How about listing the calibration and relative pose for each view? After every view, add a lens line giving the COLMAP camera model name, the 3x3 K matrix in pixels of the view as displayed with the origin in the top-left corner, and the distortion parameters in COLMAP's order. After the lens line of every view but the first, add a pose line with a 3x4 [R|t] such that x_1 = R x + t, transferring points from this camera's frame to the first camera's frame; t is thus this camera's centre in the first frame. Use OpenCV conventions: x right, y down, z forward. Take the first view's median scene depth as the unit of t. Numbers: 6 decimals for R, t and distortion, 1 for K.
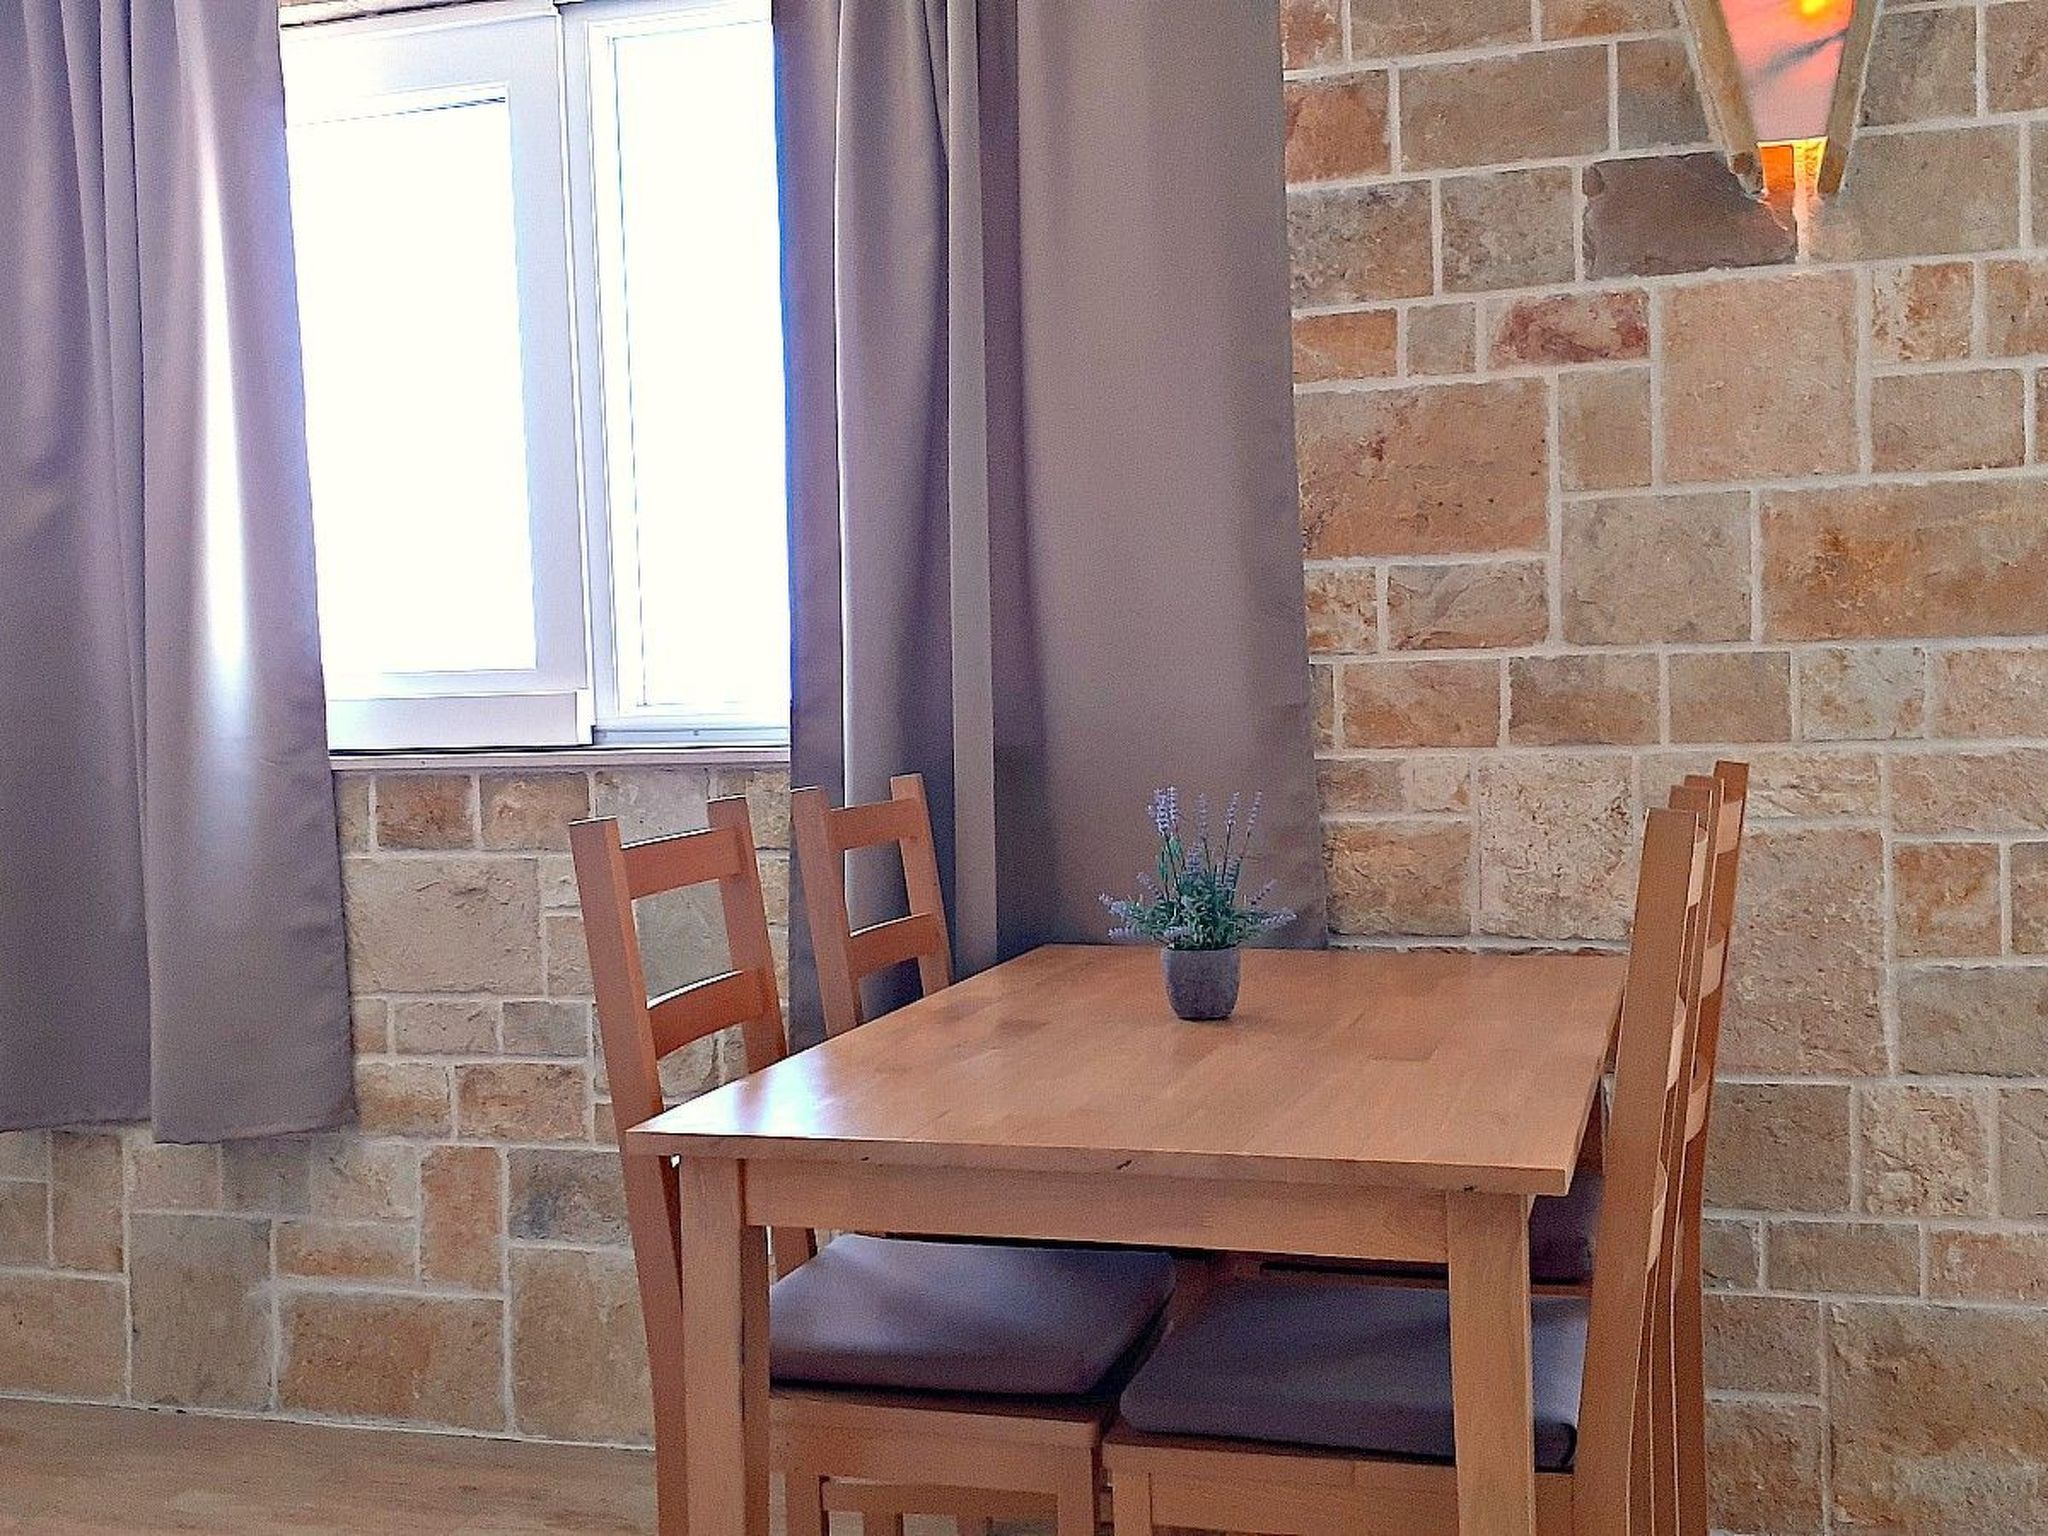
lens RADIAL K [[2194.4, 0, 1025.3], [0, 2194.4, 726.1], [0, 0, 1]] dist [0.128280, -0.566646]
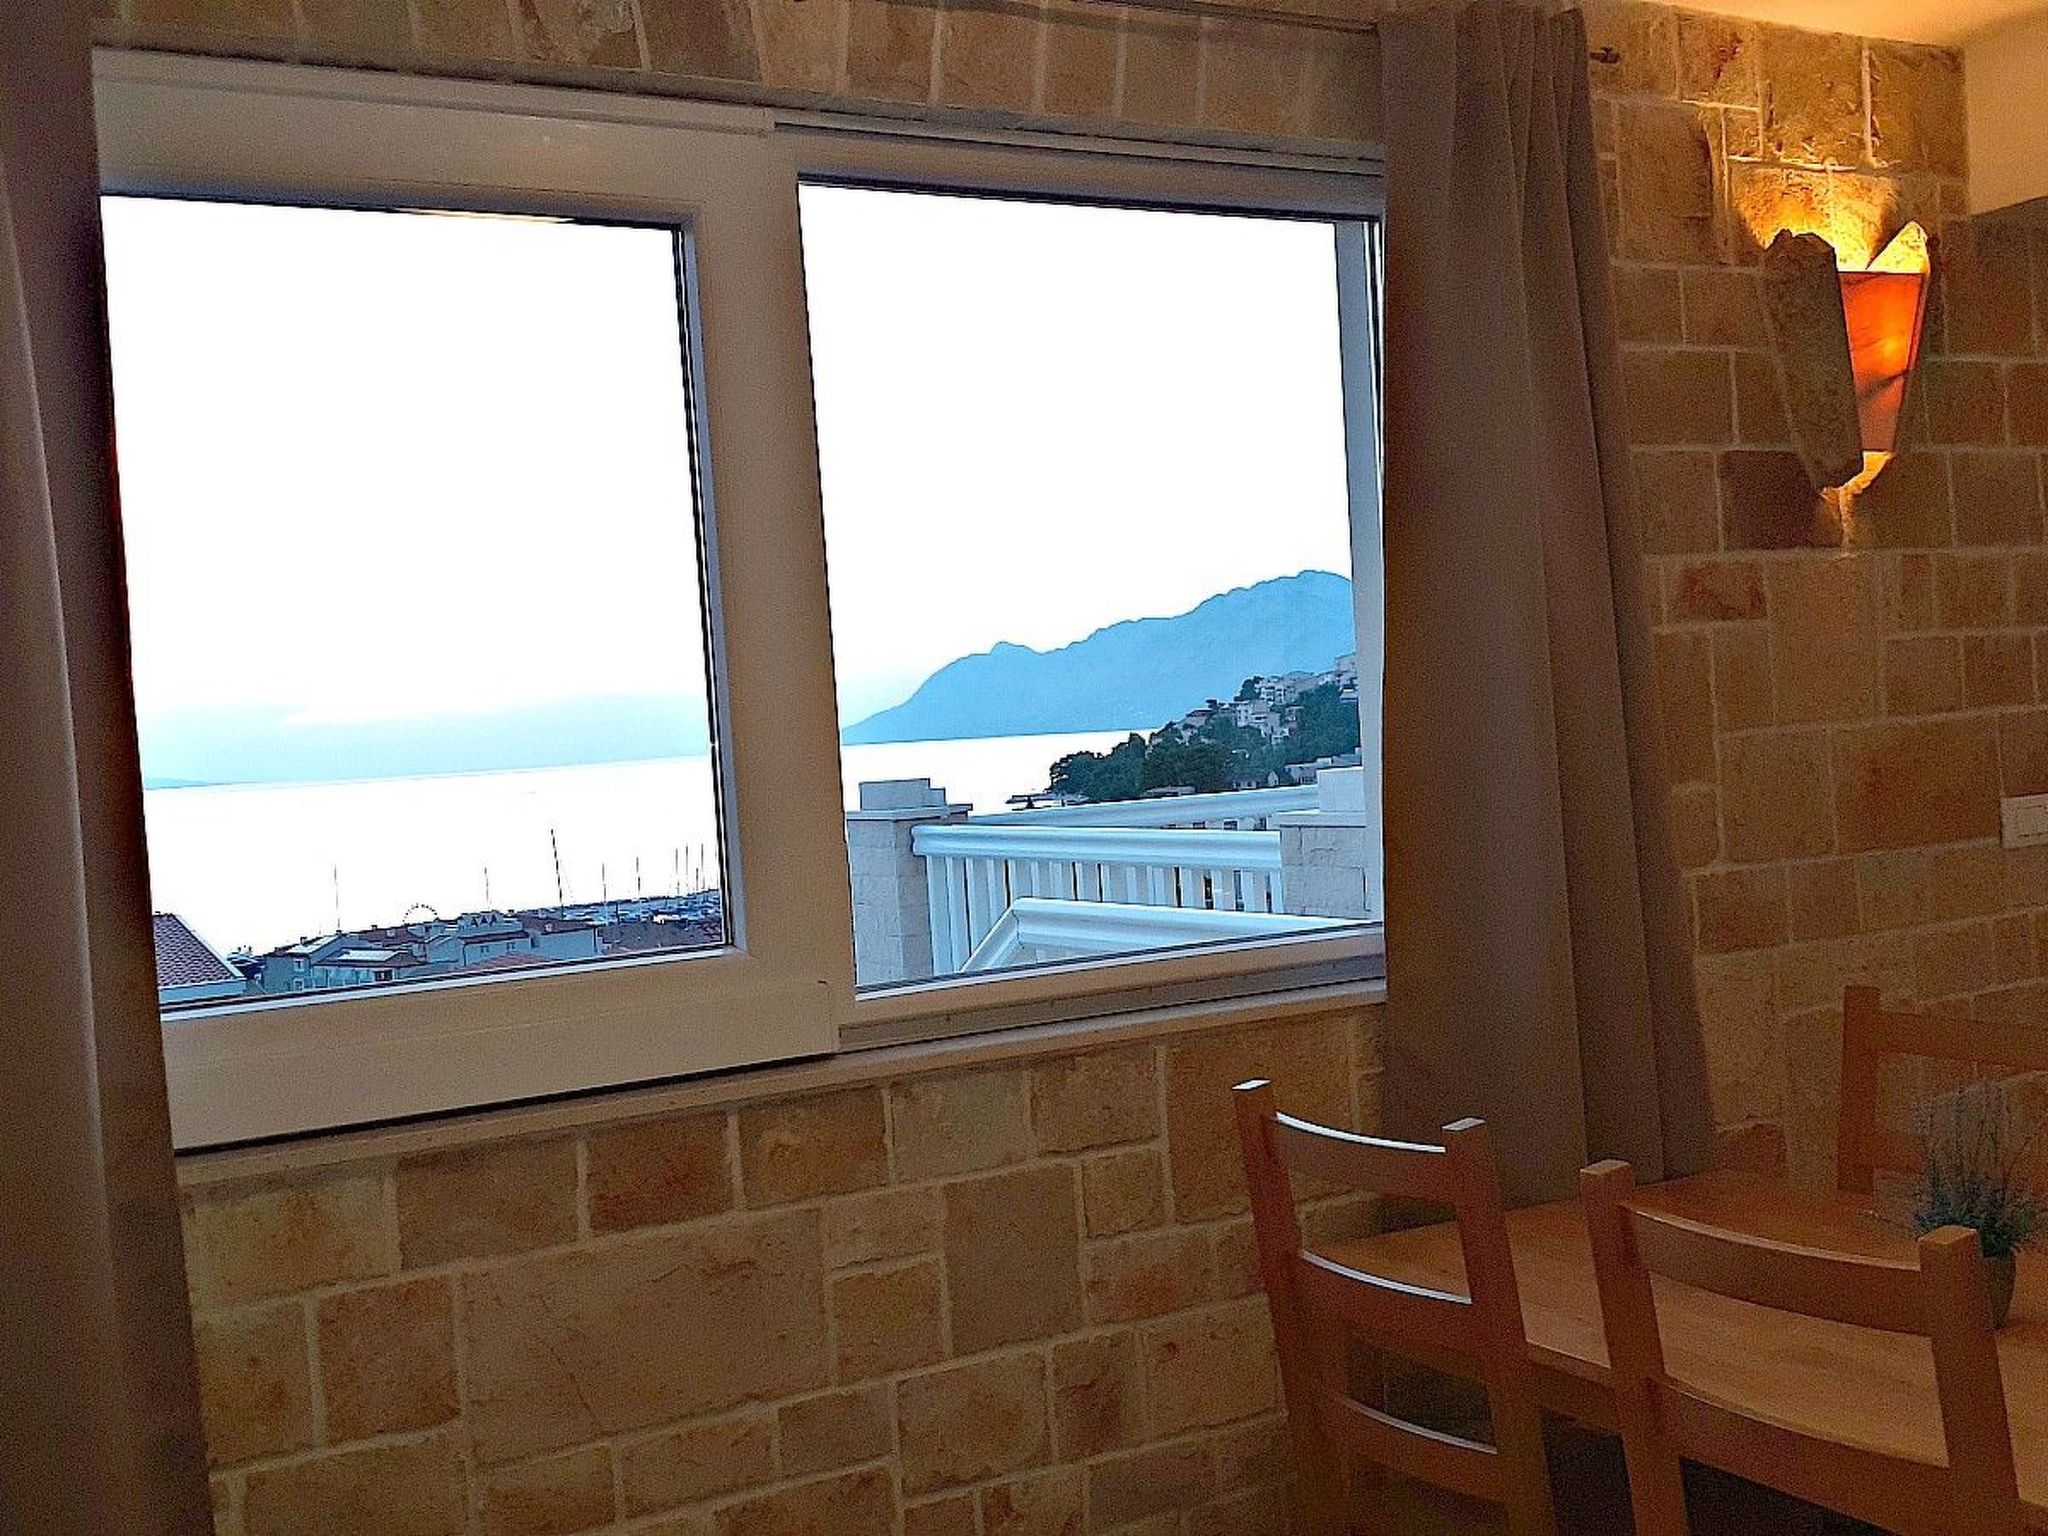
lens RADIAL K [[2194.4, 0, 1025.3], [0, 2194.4, 726.1], [0, 0, 1]] dist [0.128280, -0.566646]
pose [[0.680038, -0.010257, 0.733105, -0.844355], [0.060096, 0.997317, -0.041792, -0.081324], [-0.730710, 0.072476, 0.678830, 0.476422]]
